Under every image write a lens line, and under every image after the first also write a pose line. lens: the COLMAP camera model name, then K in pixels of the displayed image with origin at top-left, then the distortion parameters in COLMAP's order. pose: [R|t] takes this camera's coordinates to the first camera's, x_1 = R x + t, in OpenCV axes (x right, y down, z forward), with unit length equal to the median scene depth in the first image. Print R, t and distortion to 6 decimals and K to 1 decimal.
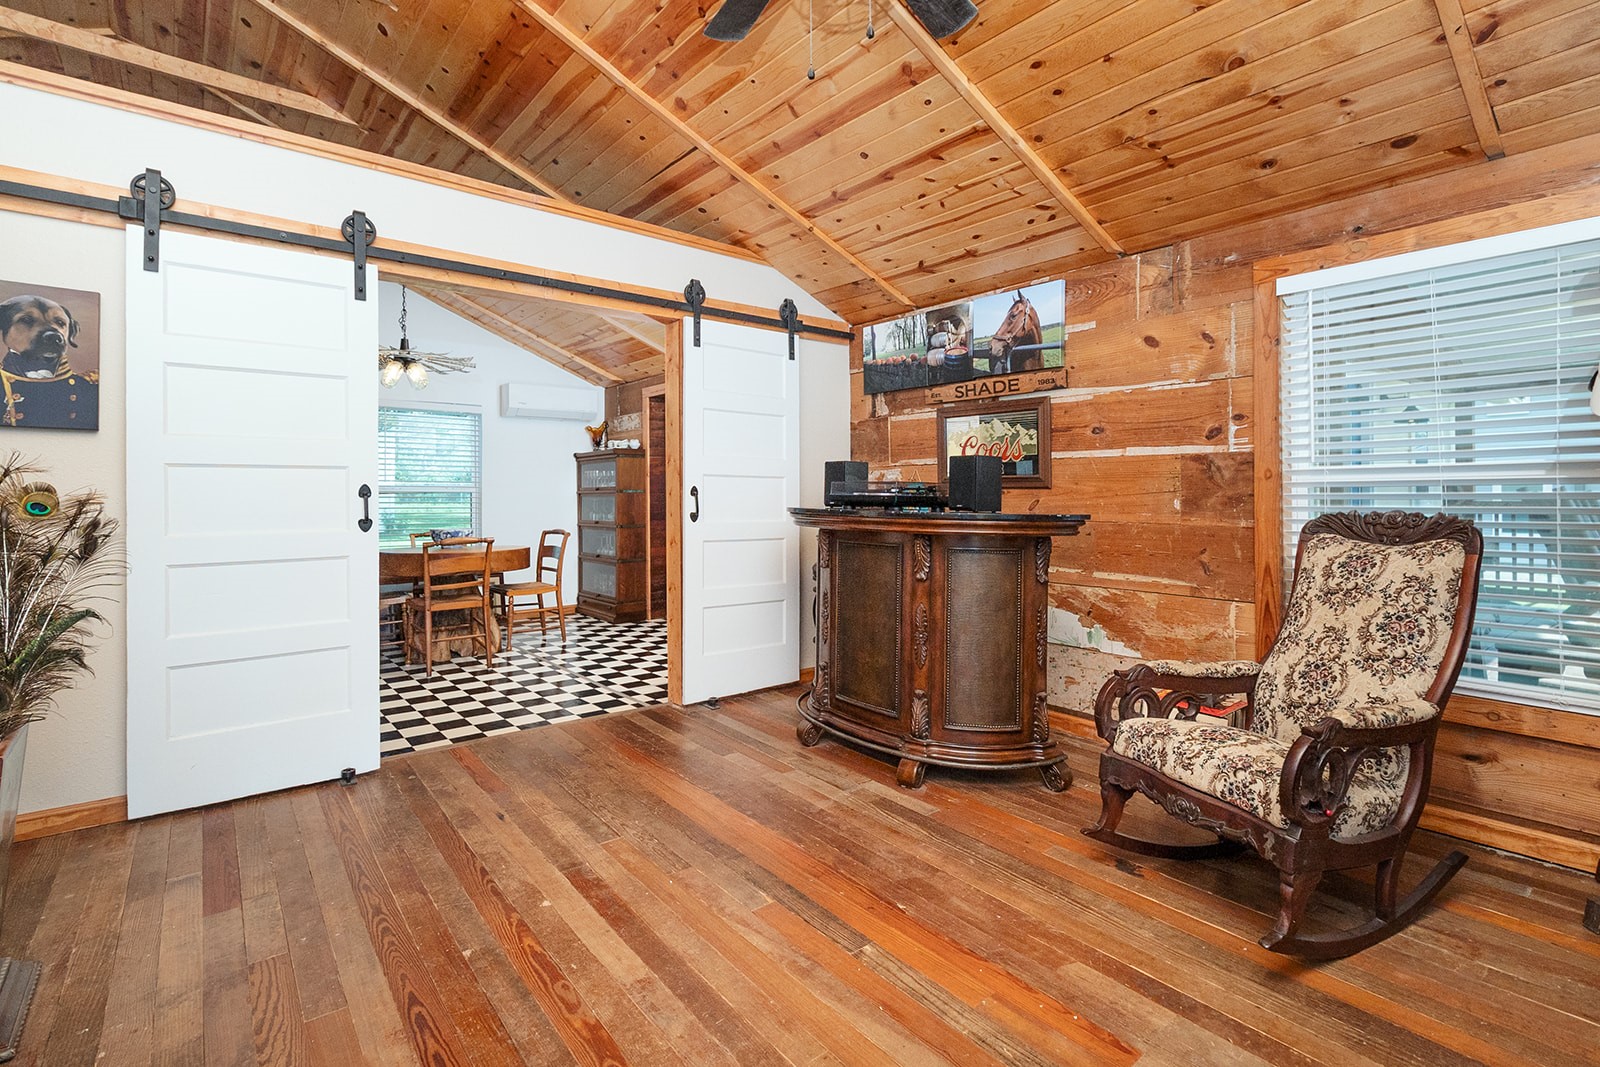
lens RADIAL K [[797.5, 0, 797.9], [0, 797.5, 489.1], [0, 0, 1]] dist [-0.000220, -0.000094]
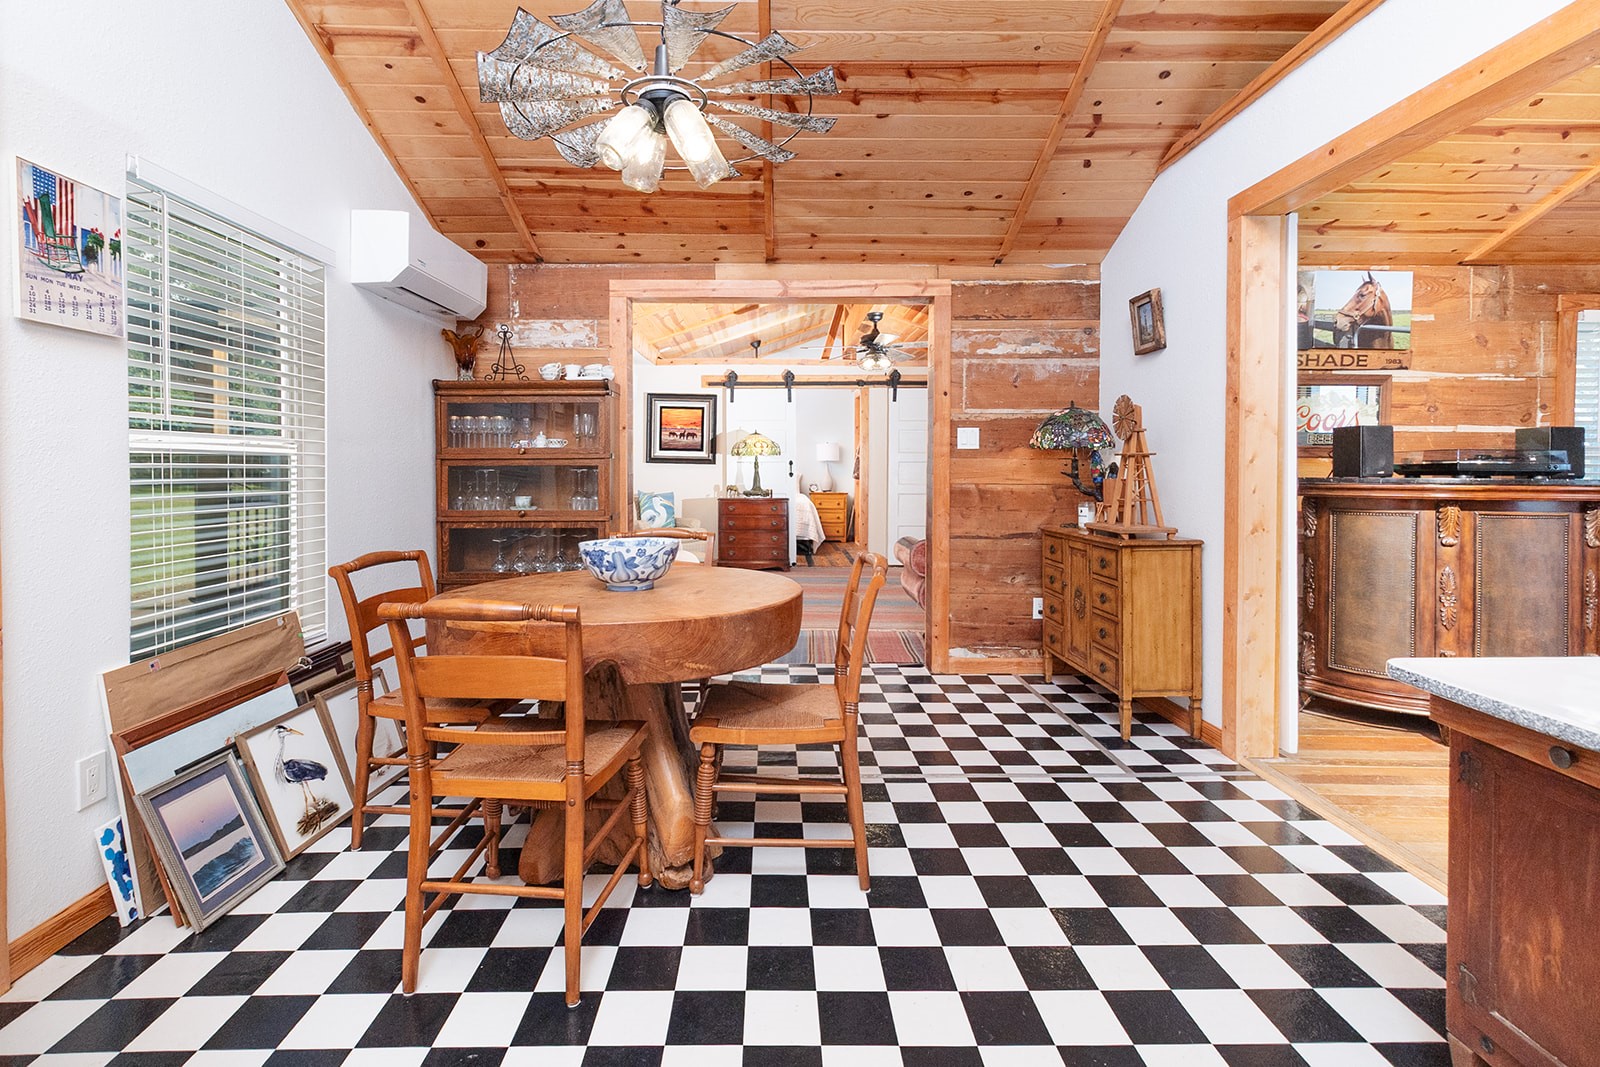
lens RADIAL K [[797.5, 0, 791.1], [0, 797.5, 477.5], [0, 0, 1]] dist [-0.000220, -0.000094]
pose [[0.597714, -0.008509, 0.801665, -1.051022], [-0.006885, 0.999852, 0.015746, 0.013267], [-0.801680, -0.014931, 0.597567, 0.991426]]
